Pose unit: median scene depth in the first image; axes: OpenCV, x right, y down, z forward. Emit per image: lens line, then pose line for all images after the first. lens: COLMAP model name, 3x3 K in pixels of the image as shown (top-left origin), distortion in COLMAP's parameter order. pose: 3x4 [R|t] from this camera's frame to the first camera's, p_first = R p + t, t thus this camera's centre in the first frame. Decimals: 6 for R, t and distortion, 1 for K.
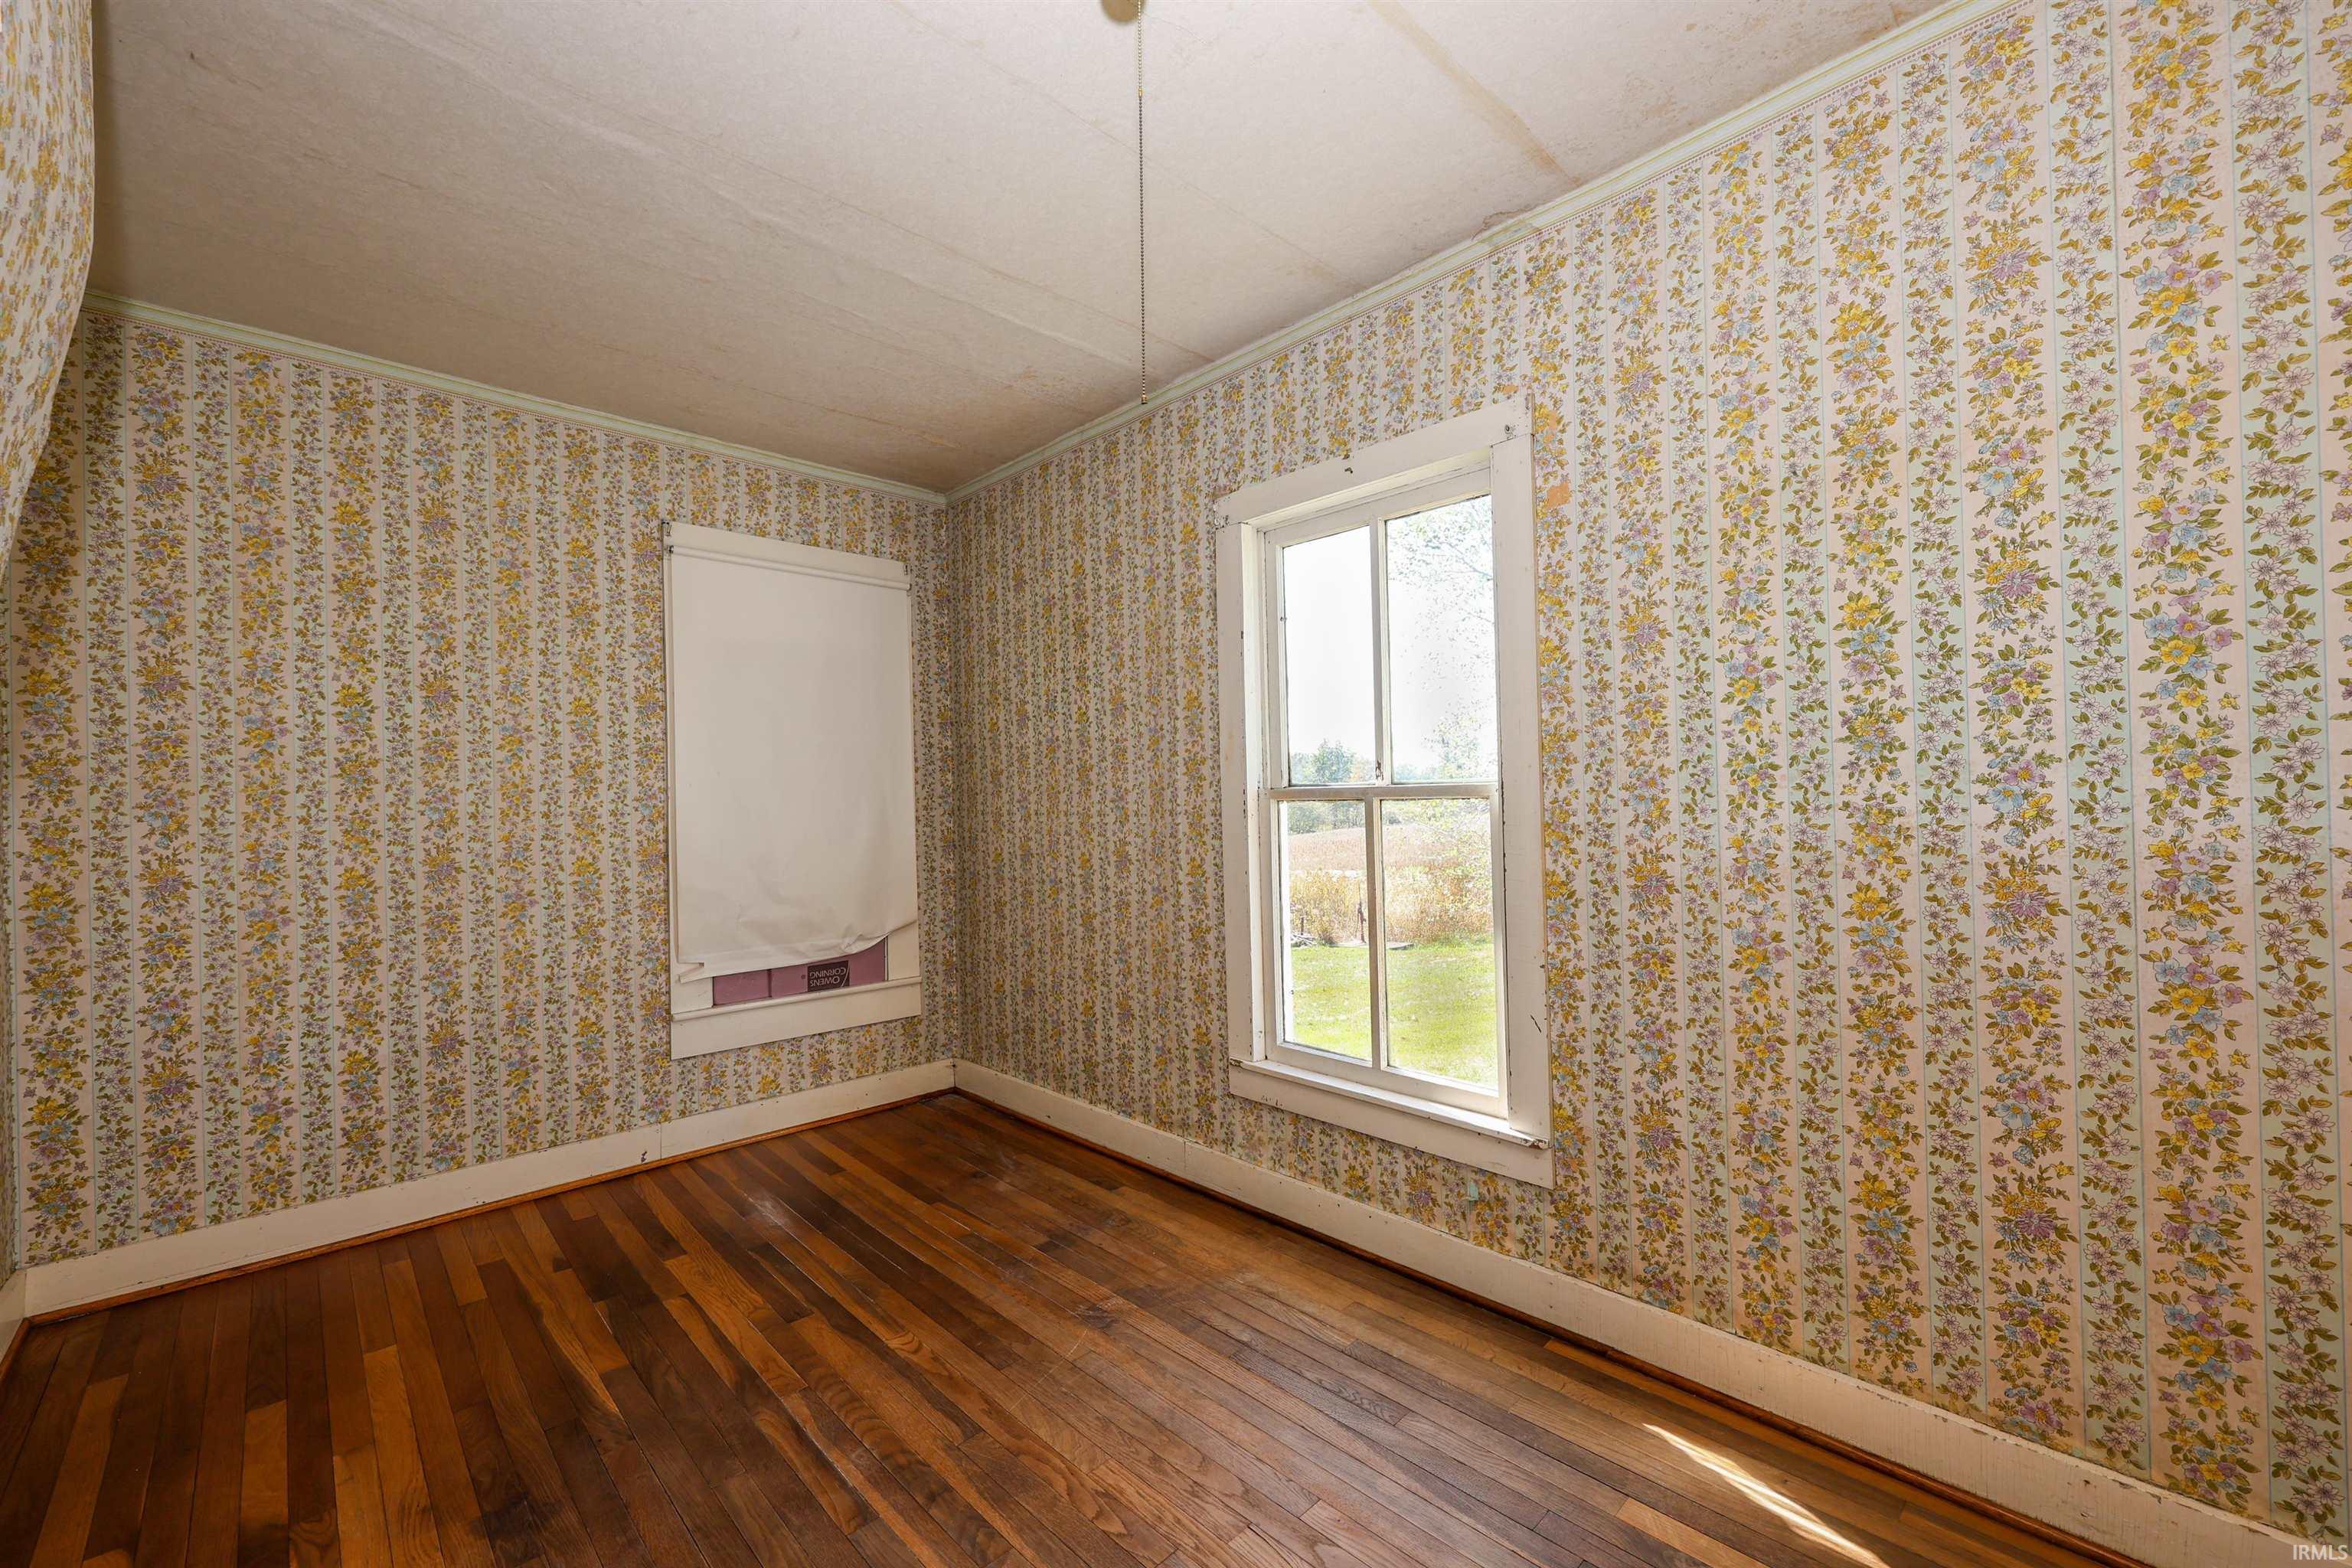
lens RADIAL K [[943.7, 0, 1176.0], [0, 943.7, 784.0], [0, 0, 1]] dist [0.001053, 0.000160]
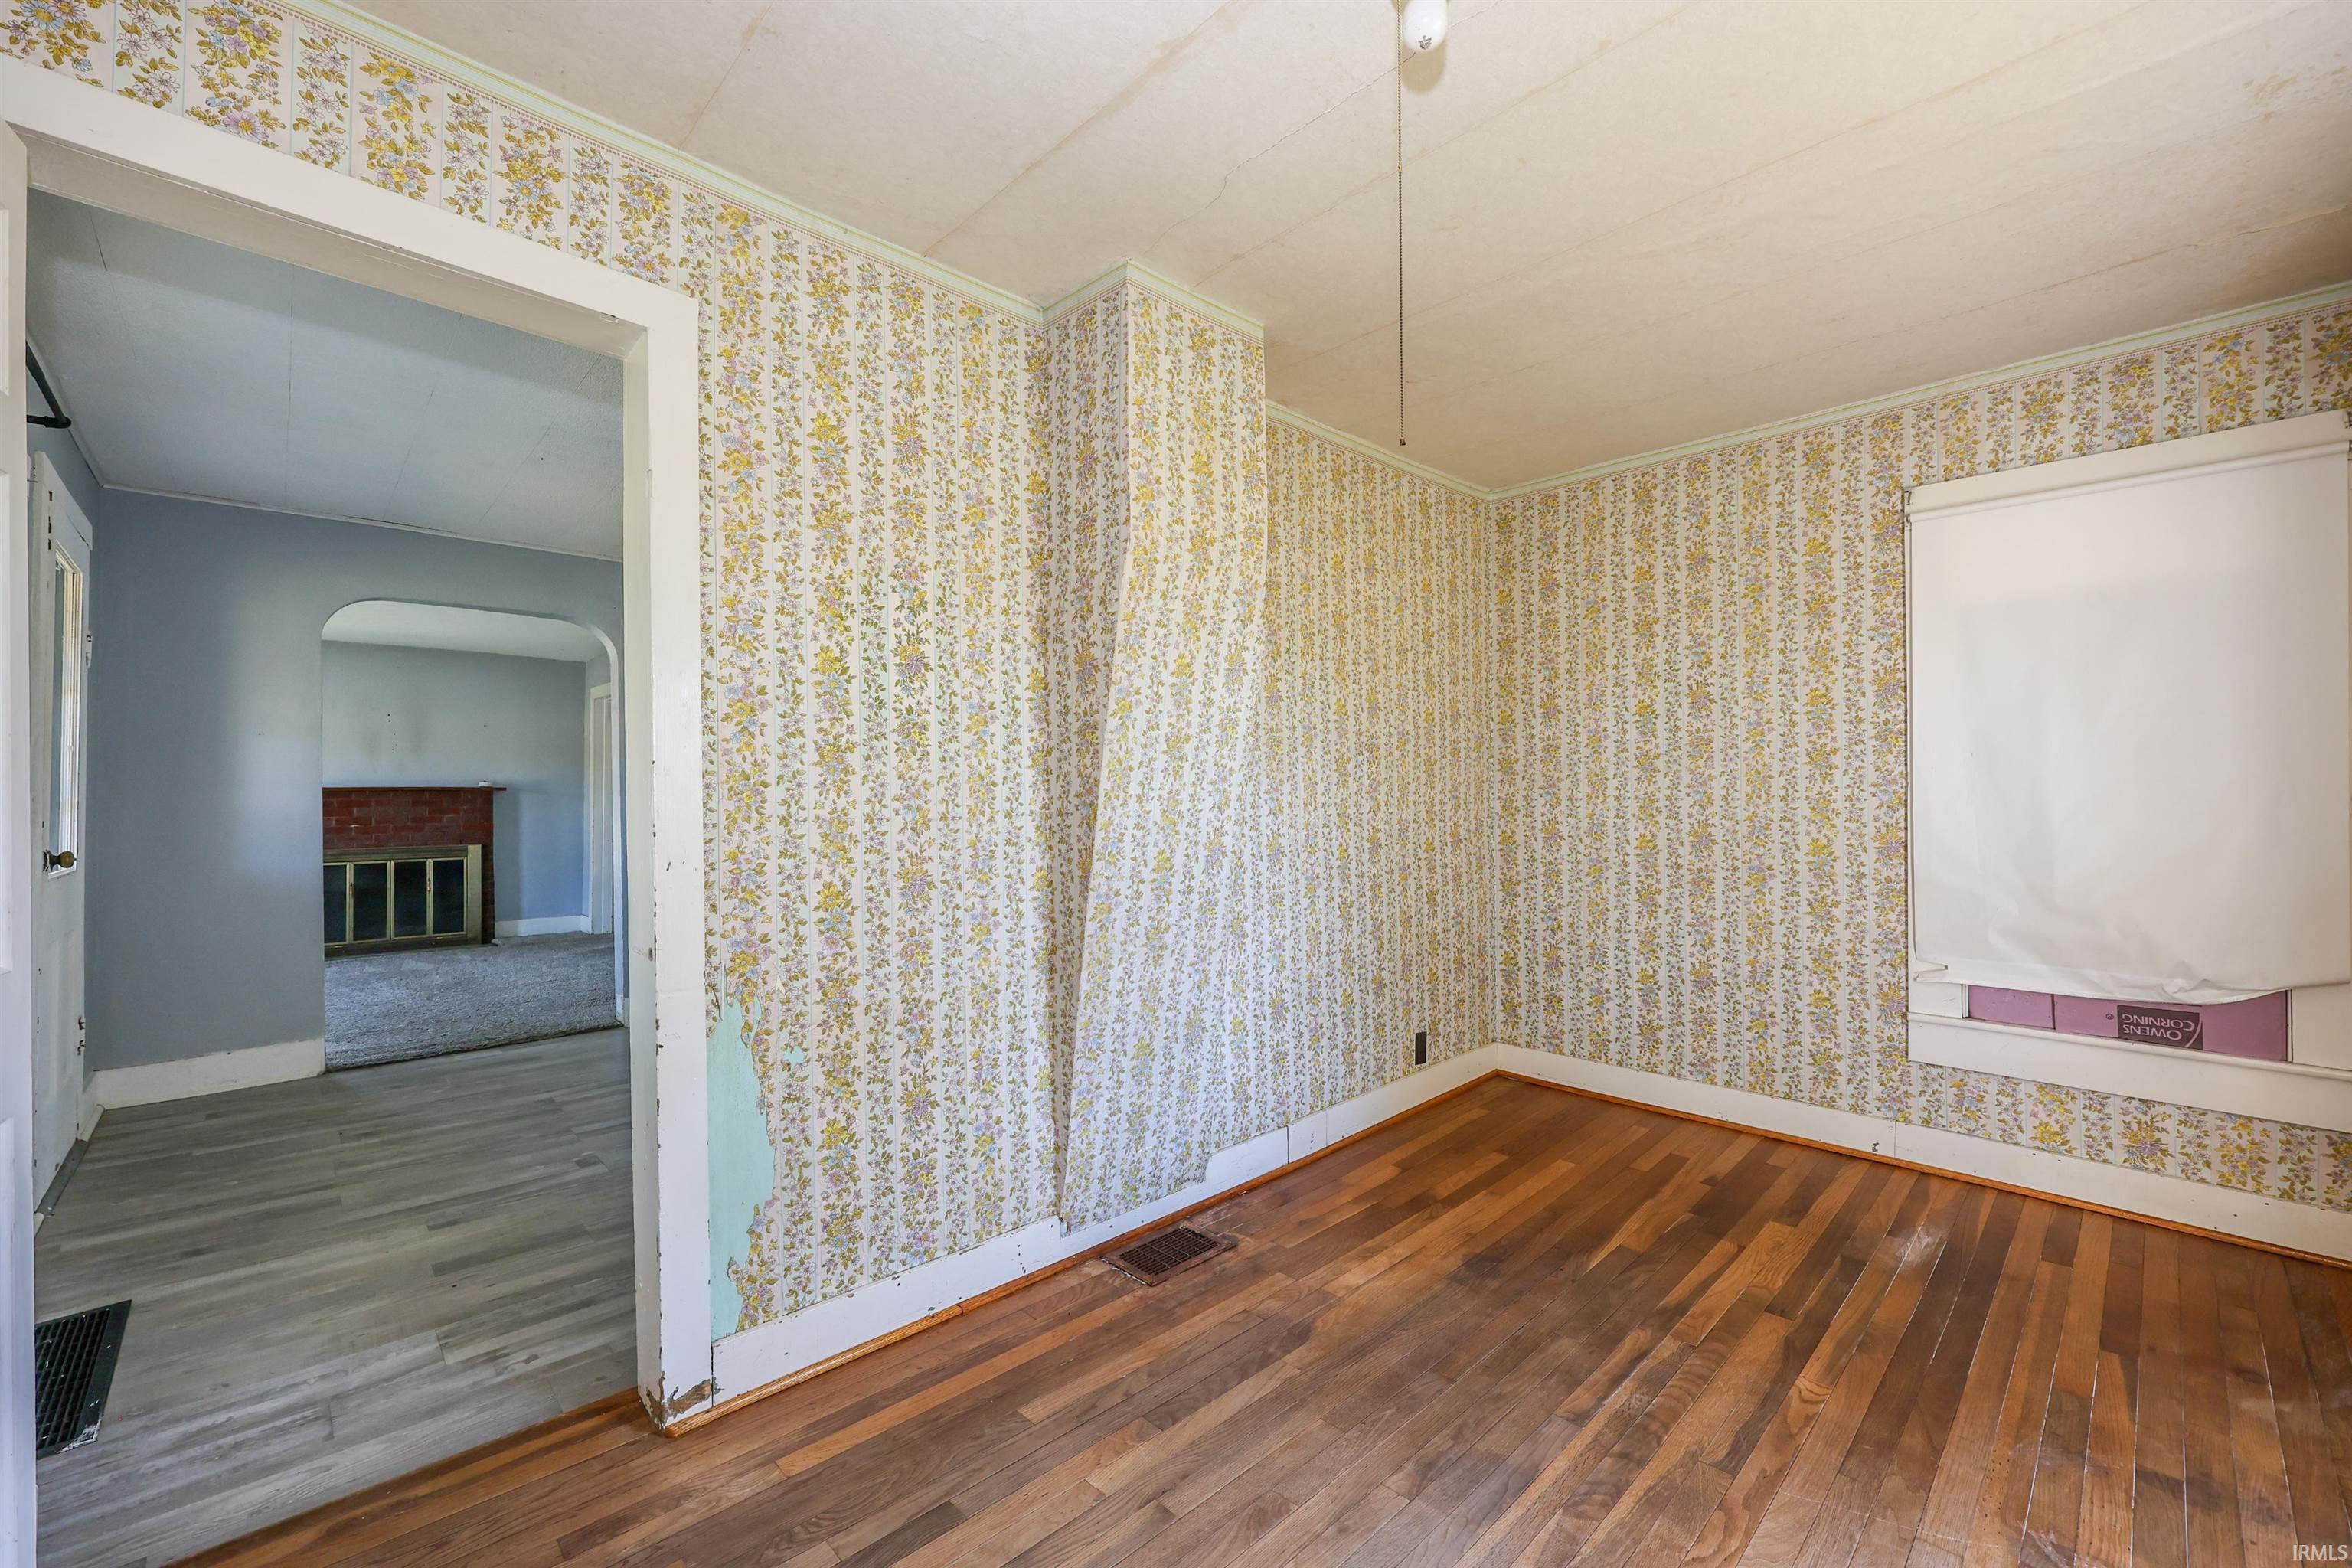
lens RADIAL K [[943.7, 0, 1176.0], [0, 943.7, 784.0], [0, 0, 1]] dist [0.001053, 0.000160]
pose [[0.013551, 0.008503, -0.999872, 0.438318], [0.017401, 0.999810, 0.008739, -0.006328], [0.999757, -0.017517, 0.013400, 0.280559]]
